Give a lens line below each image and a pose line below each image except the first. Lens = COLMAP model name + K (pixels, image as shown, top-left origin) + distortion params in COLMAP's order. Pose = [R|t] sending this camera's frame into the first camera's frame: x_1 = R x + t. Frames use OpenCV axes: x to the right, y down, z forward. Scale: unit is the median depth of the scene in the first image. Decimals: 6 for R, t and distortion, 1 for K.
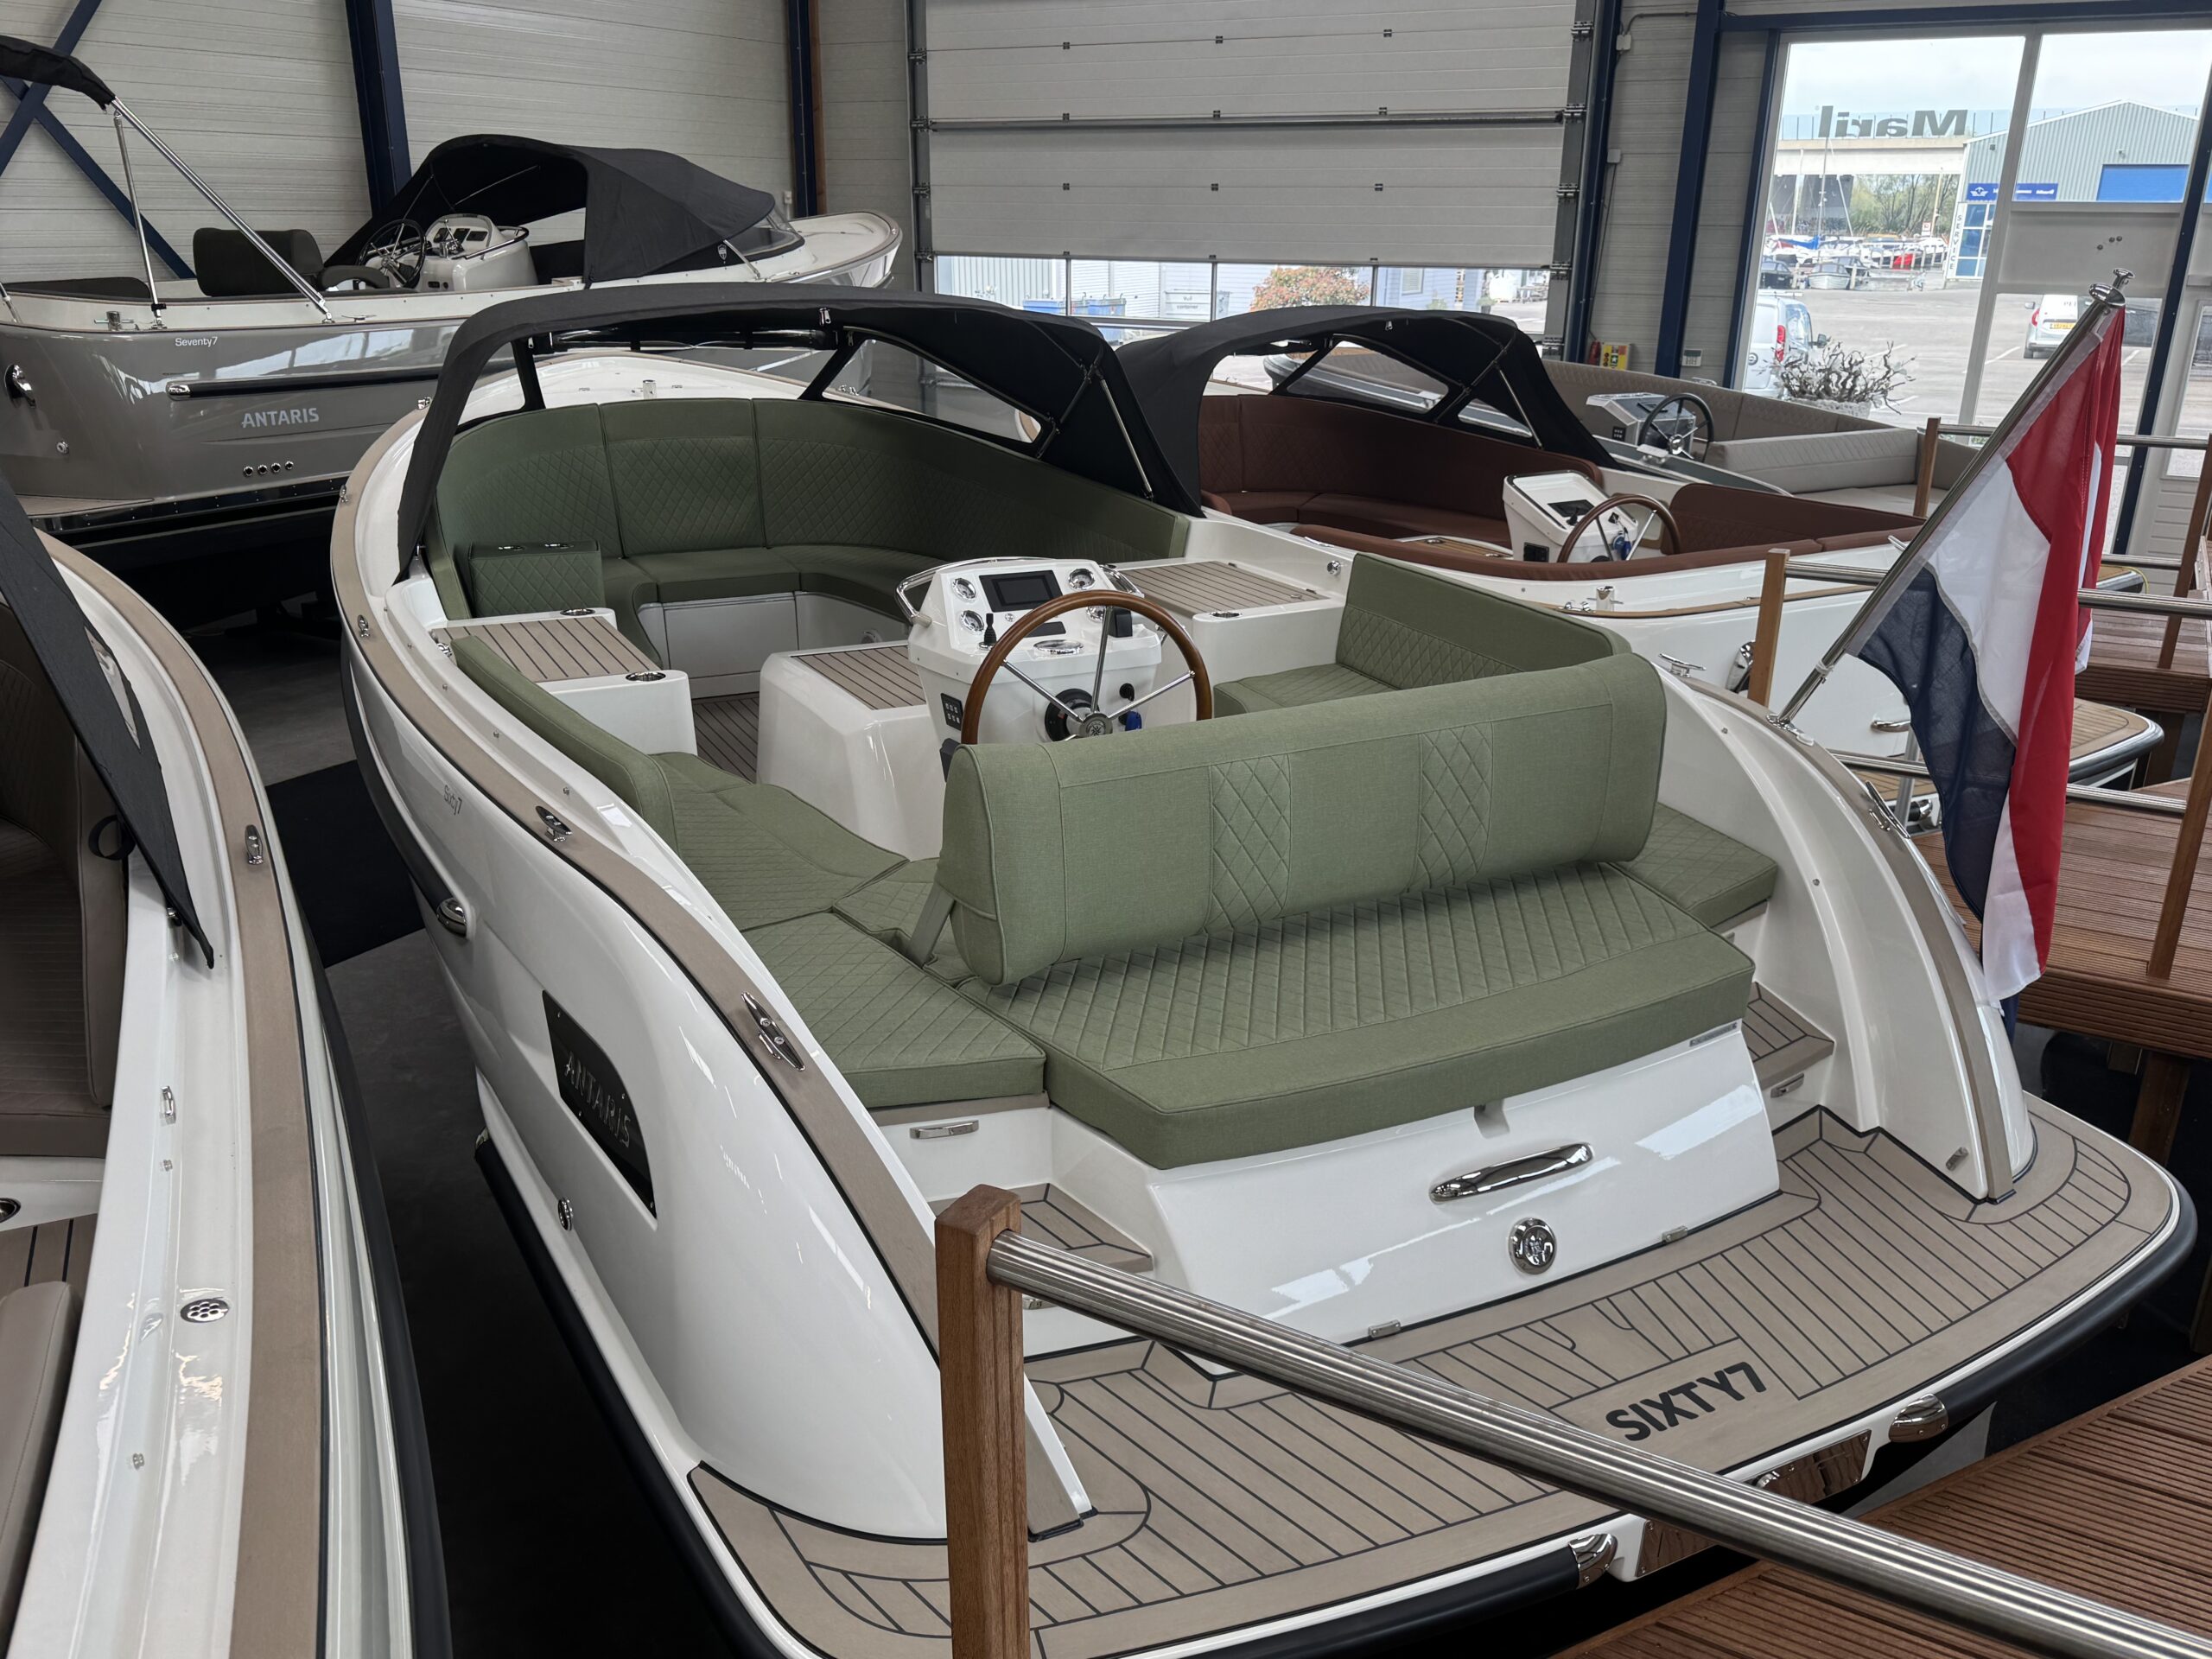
lens RADIAL K [[1703.8, 0, 1106.0], [0, 1703.8, 829.5], [0, 0, 1]] dist [0.014392, -0.005417]
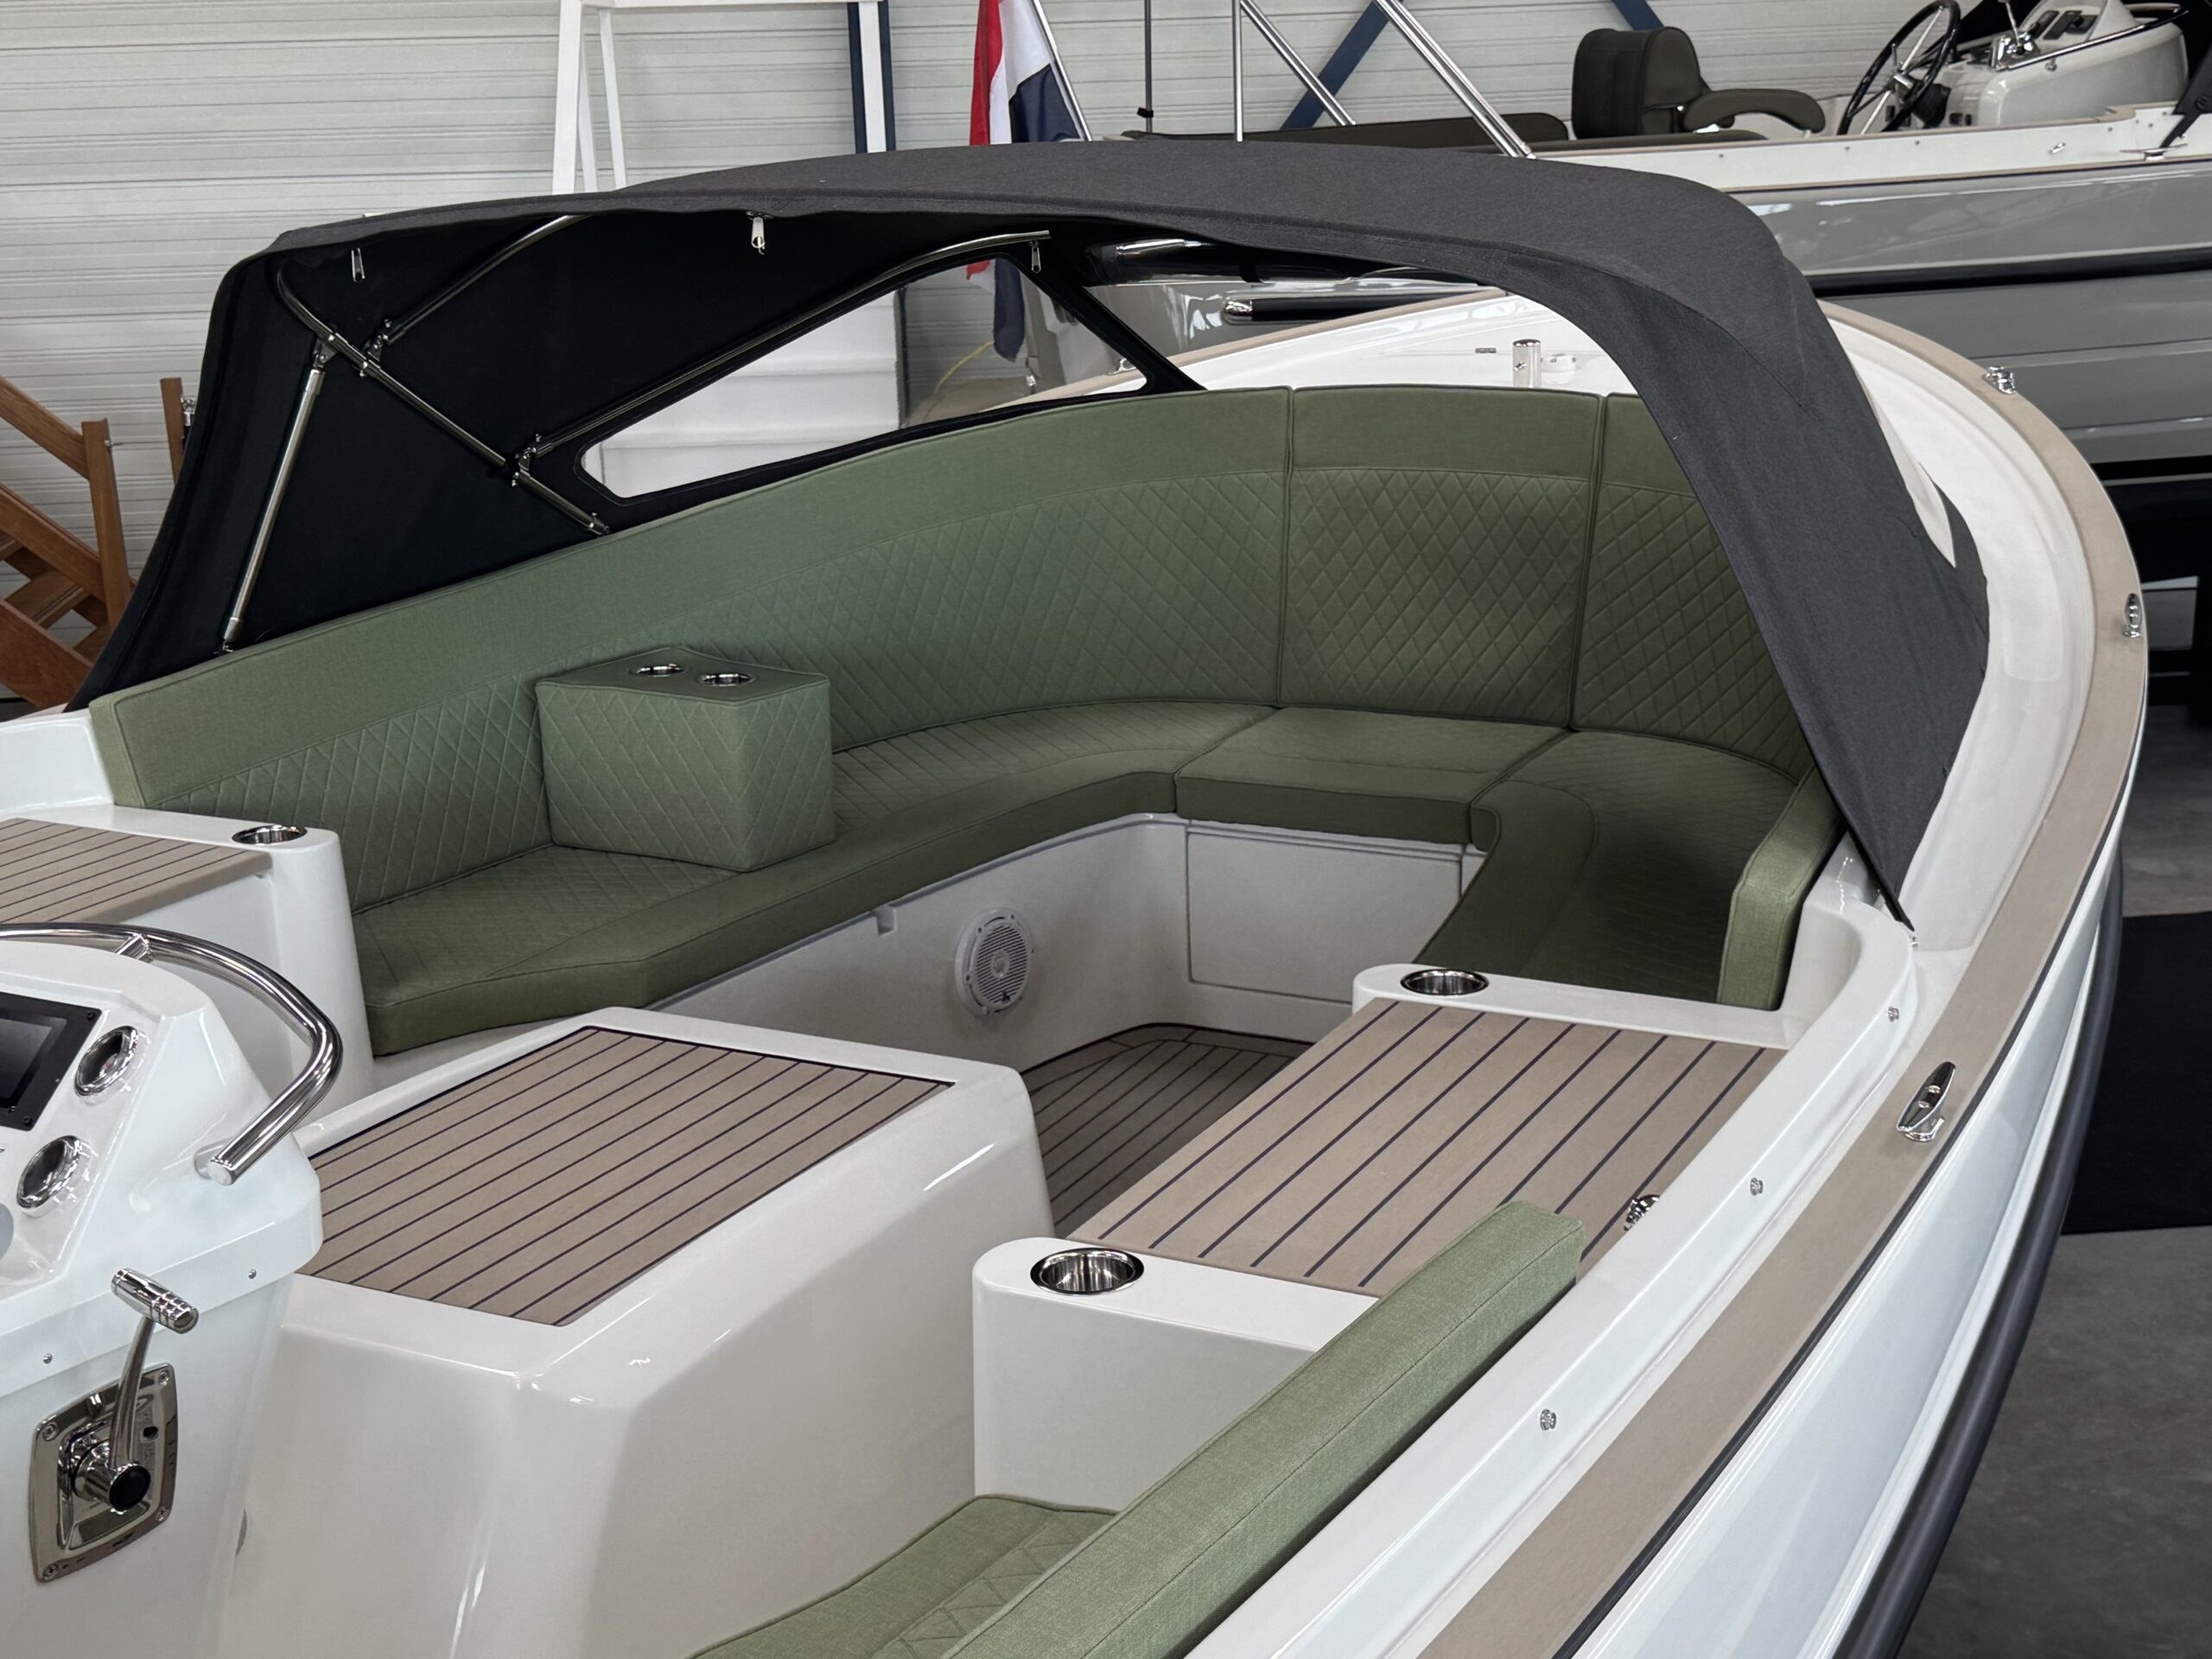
lens RADIAL K [[2795.4, 0, 1106.0], [0, 2795.4, 829.5], [0, 0, 1]] dist [0.116959, -0.011634]
pose [[0.601240, 0.189831, -0.776192, 0.432554], [-0.235024, 0.970416, 0.055282, -0.225022], [0.763724, 0.149186, 0.628068, 0.681594]]
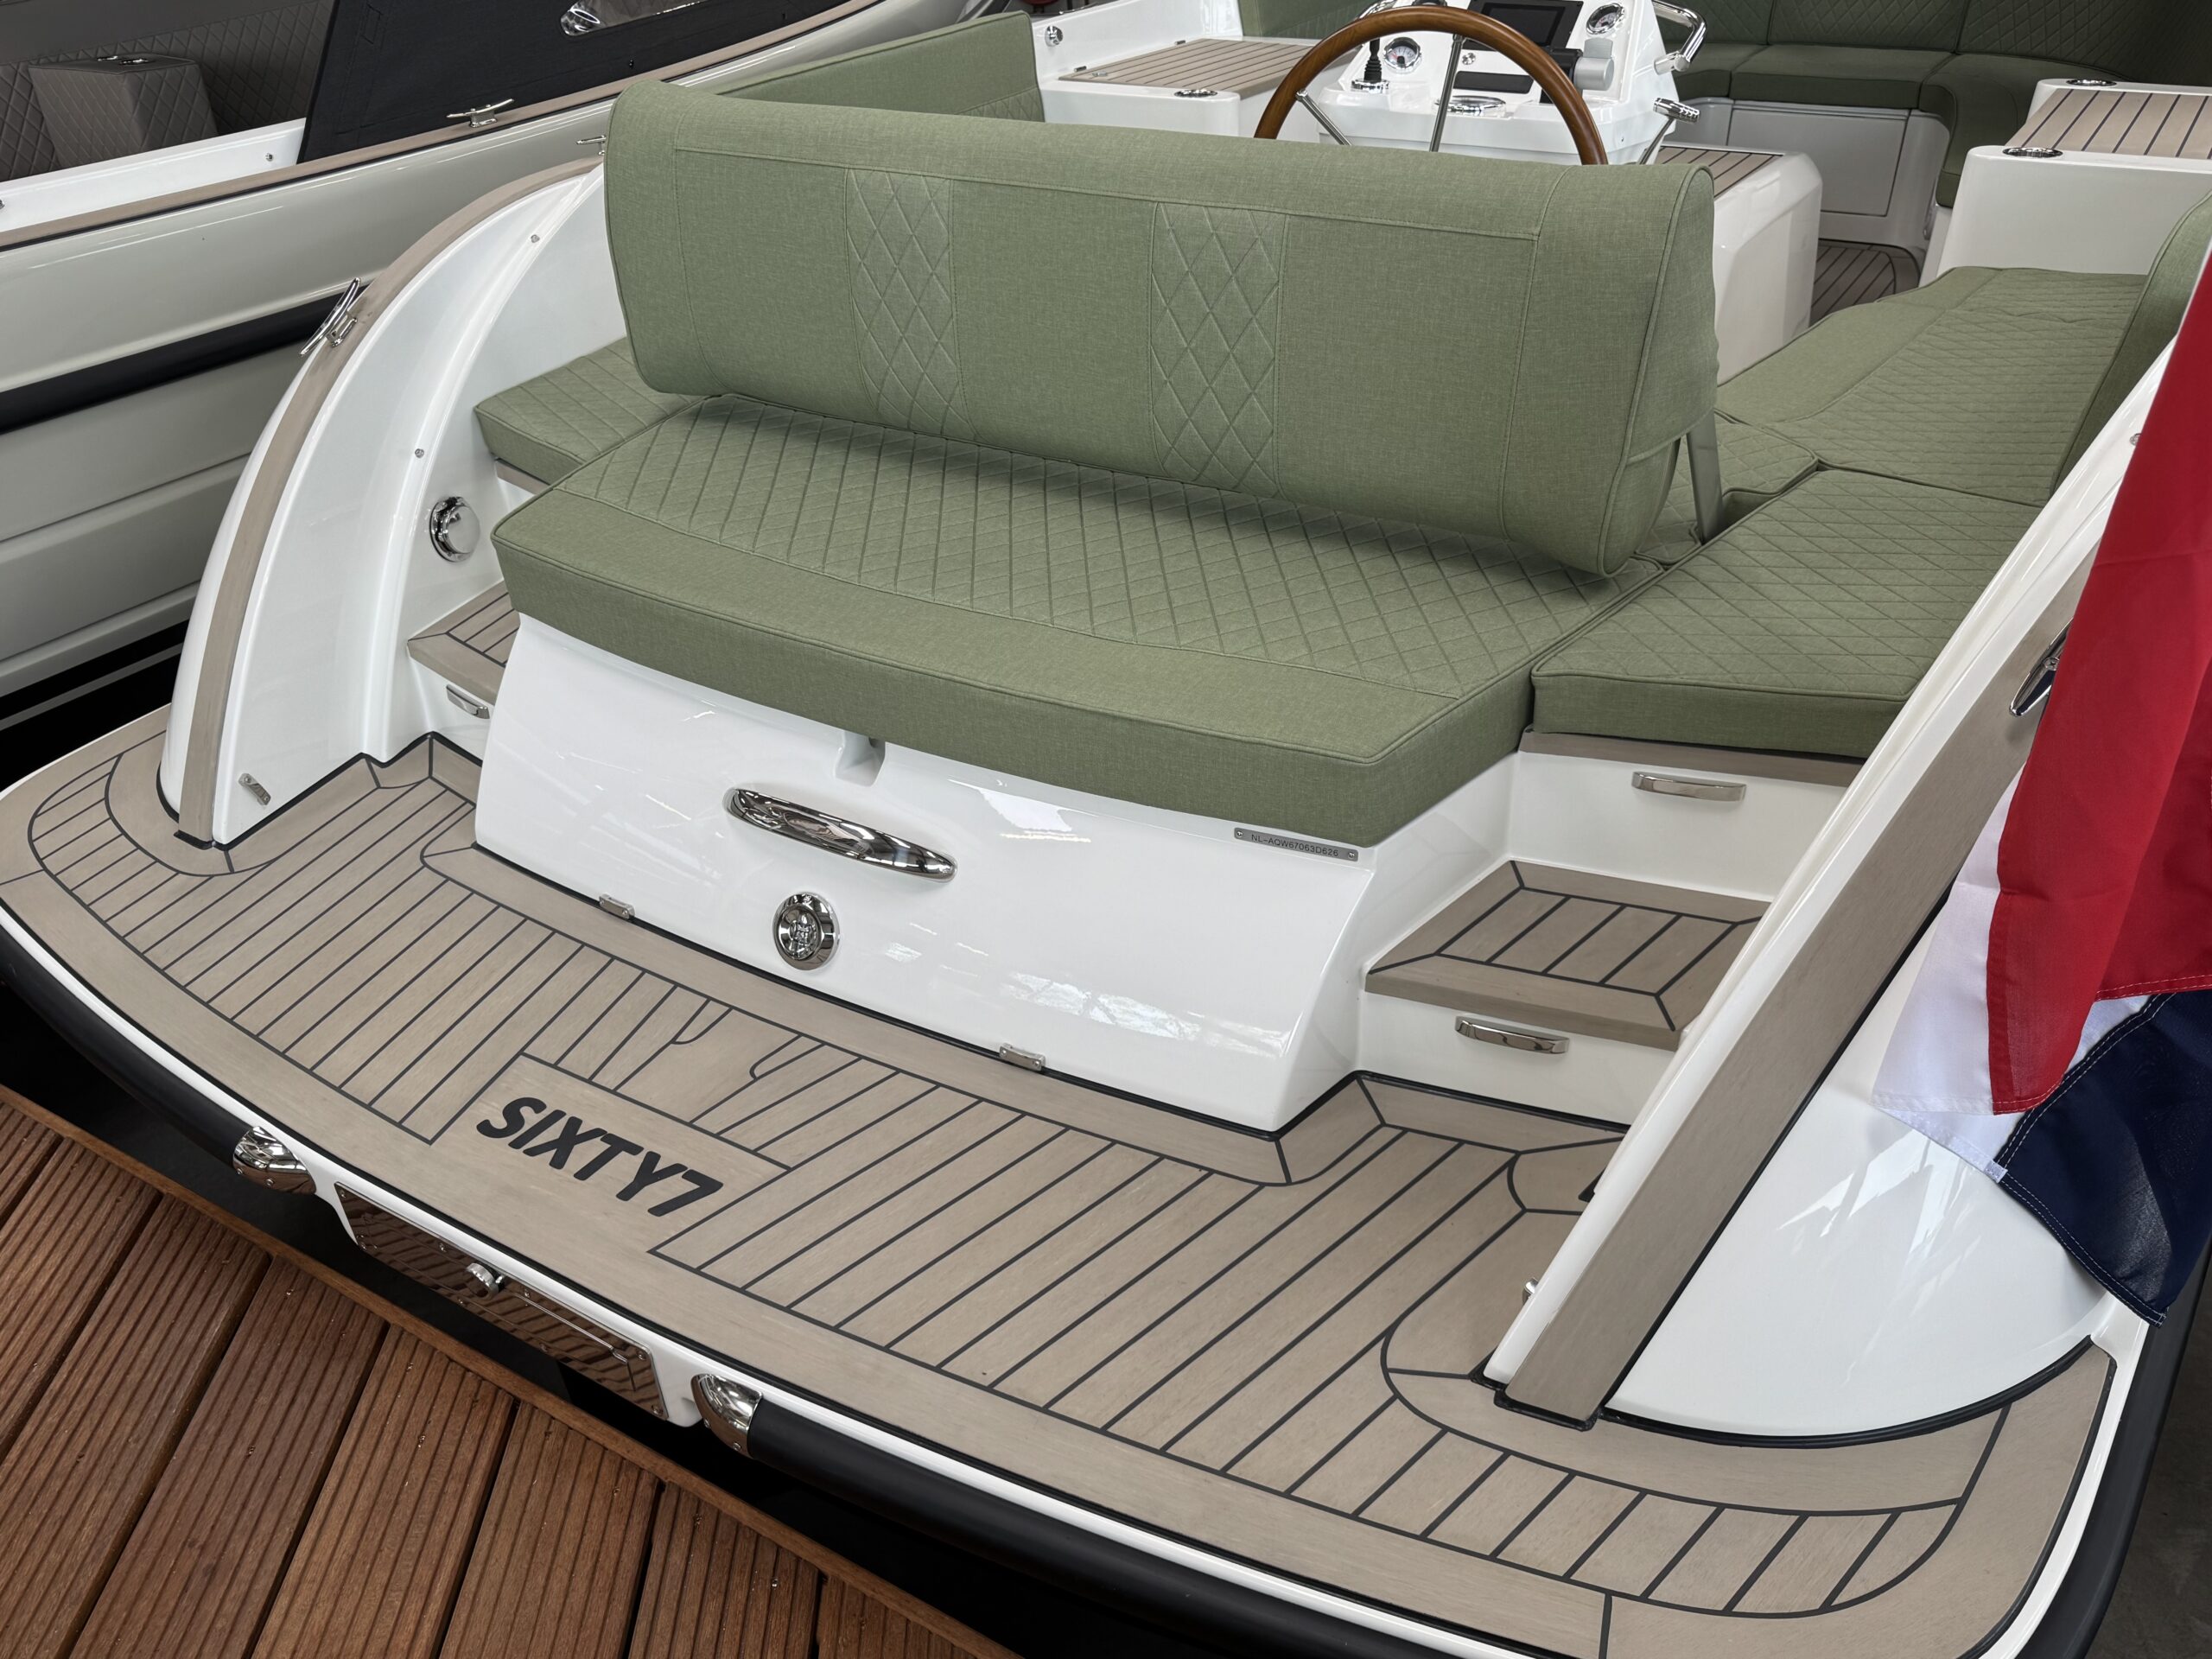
lens RADIAL K [[1703.8, 0, 1106.0], [0, 1703.8, 829.5], [0, 0, 1]] dist [0.014392, -0.005417]
pose [[0.517110, 0.431945, -0.738932, 0.444716], [-0.239012, 0.901850, 0.359917, -0.043429], [0.821870, -0.009503, 0.569595, 0.378102]]
